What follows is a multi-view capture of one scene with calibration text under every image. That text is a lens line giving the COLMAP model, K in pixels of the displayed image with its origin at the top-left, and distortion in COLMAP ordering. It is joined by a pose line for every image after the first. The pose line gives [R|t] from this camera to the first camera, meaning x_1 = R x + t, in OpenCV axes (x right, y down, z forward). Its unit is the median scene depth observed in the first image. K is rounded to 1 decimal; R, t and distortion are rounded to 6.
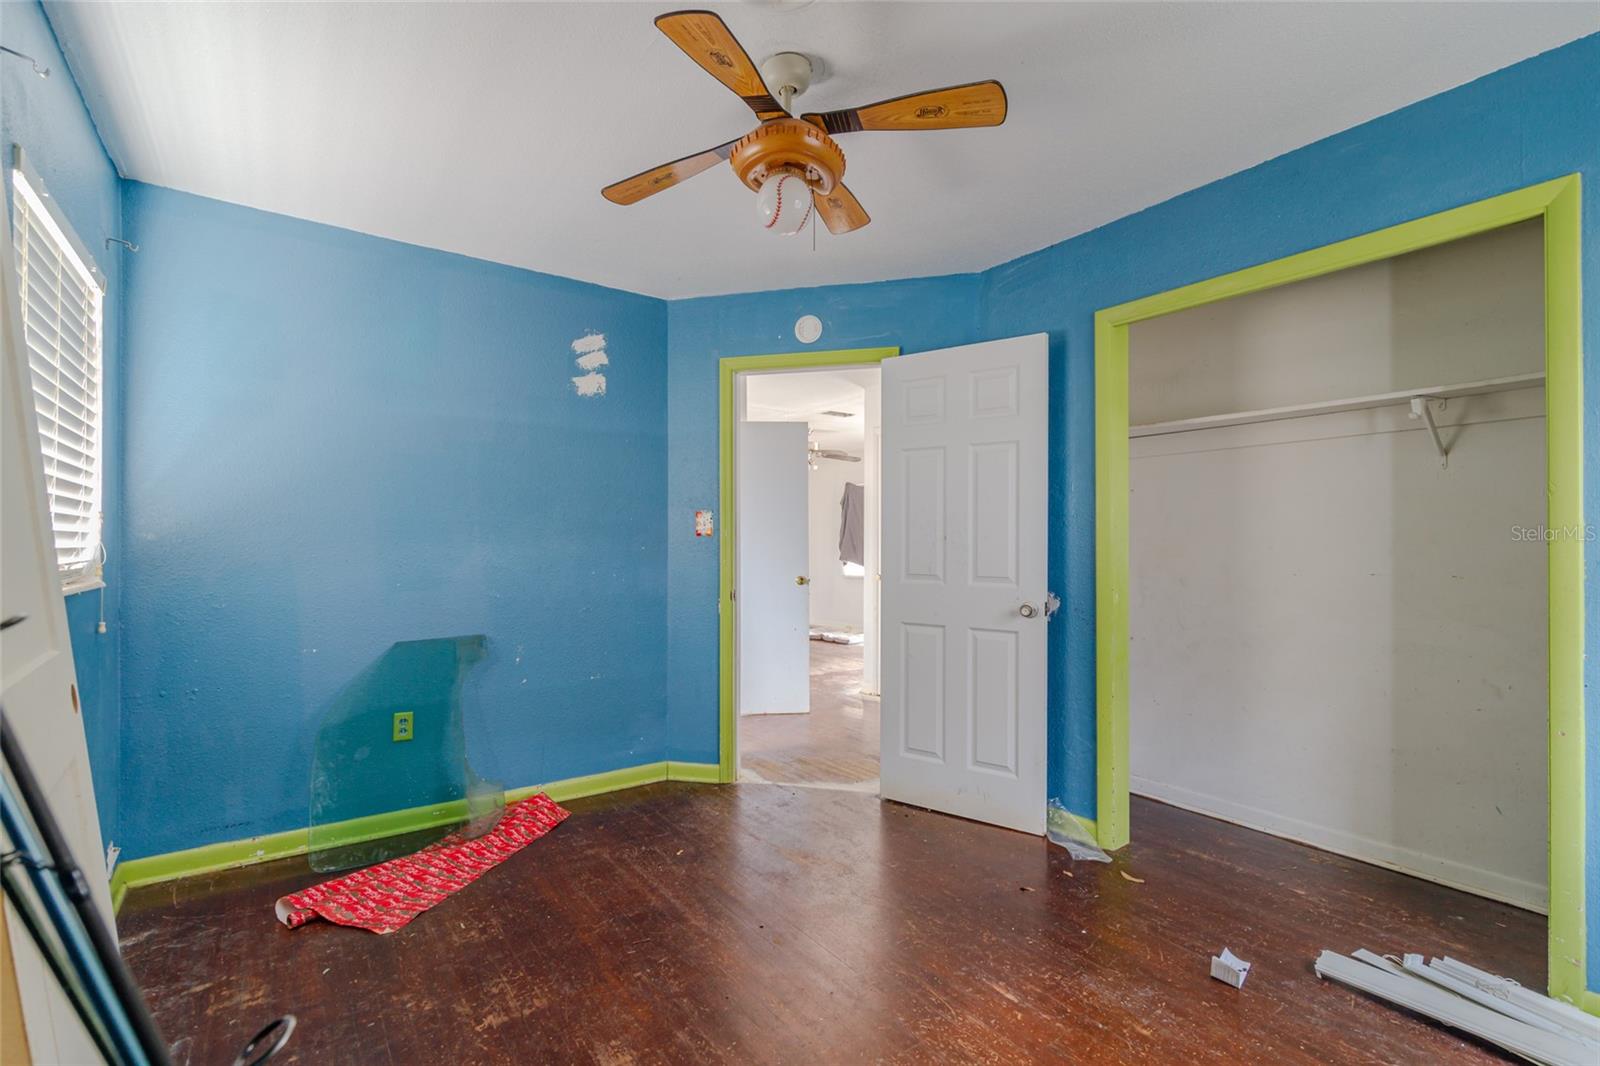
lens RADIAL K [[723.2, 0, 799.7], [0, 723.2, 540.9], [0, 0, 1]] dist [0.000203, -0.000505]
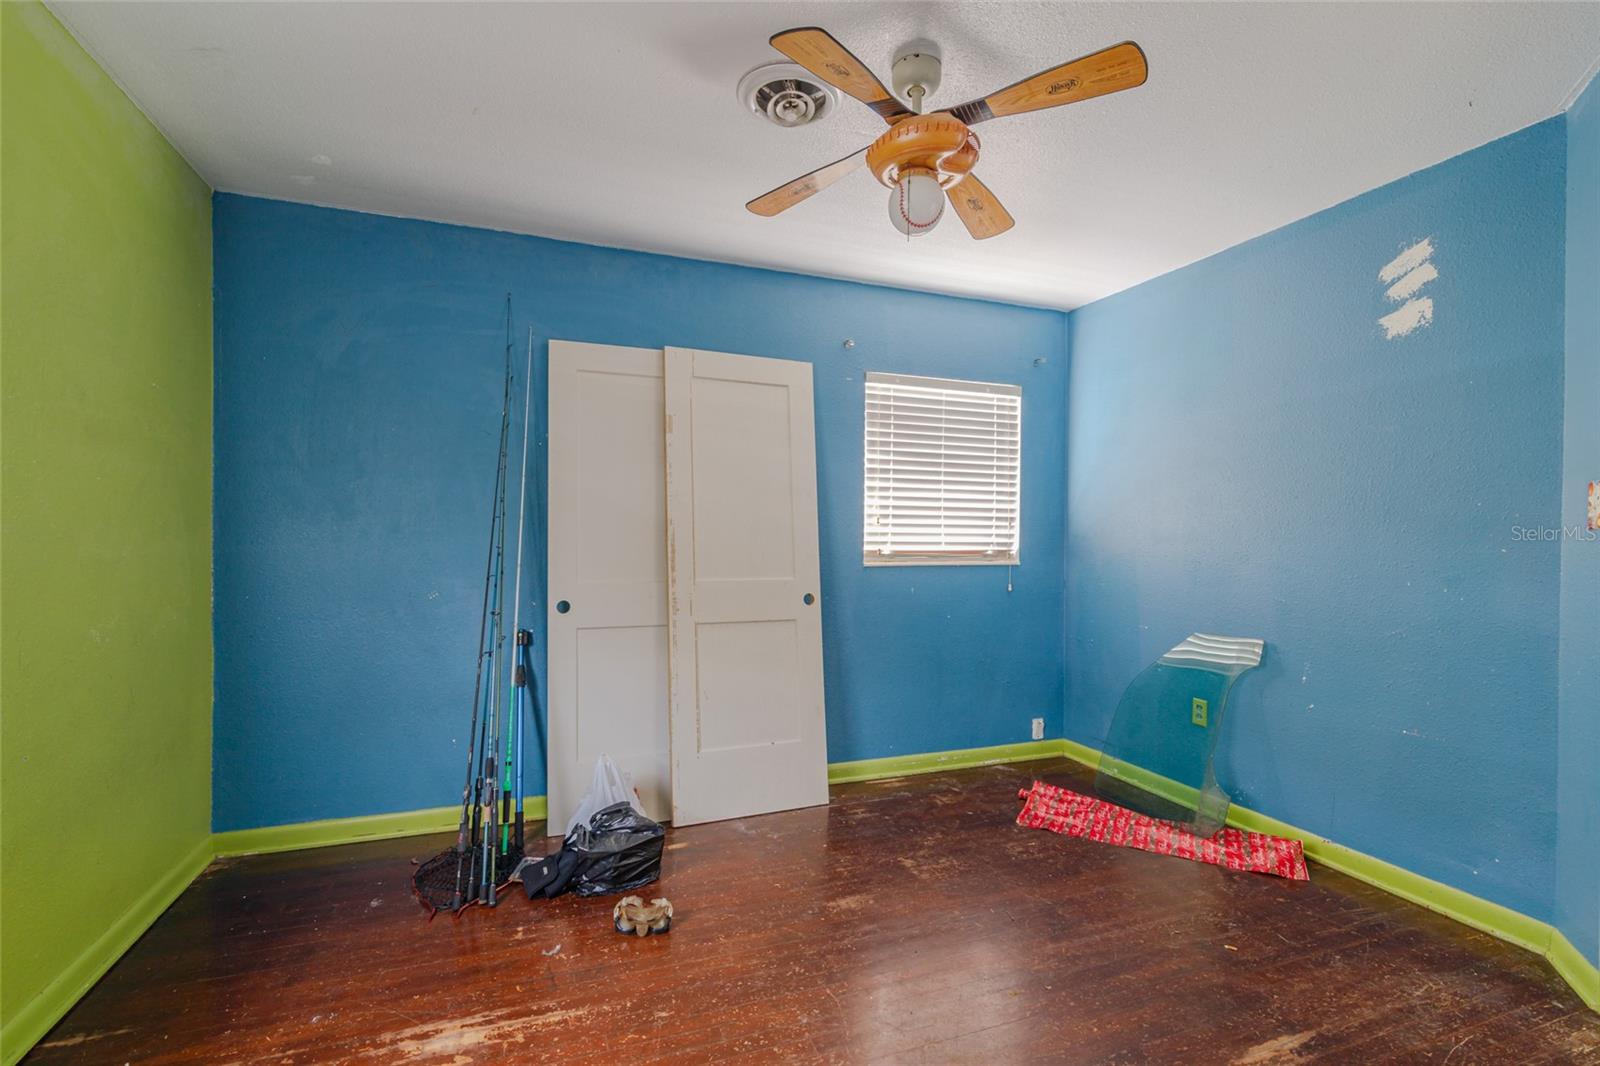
lens RADIAL K [[723.2, 0, 798.6], [0, 723.2, 538.5], [0, 0, 1]] dist [0.000203, -0.000505]
pose [[-0.266989, -0.003525, -0.963693, 0.679974], [-0.003491, 0.999990, -0.002691, 0.004611], [0.963693, 0.002646, -0.266998, 0.755441]]
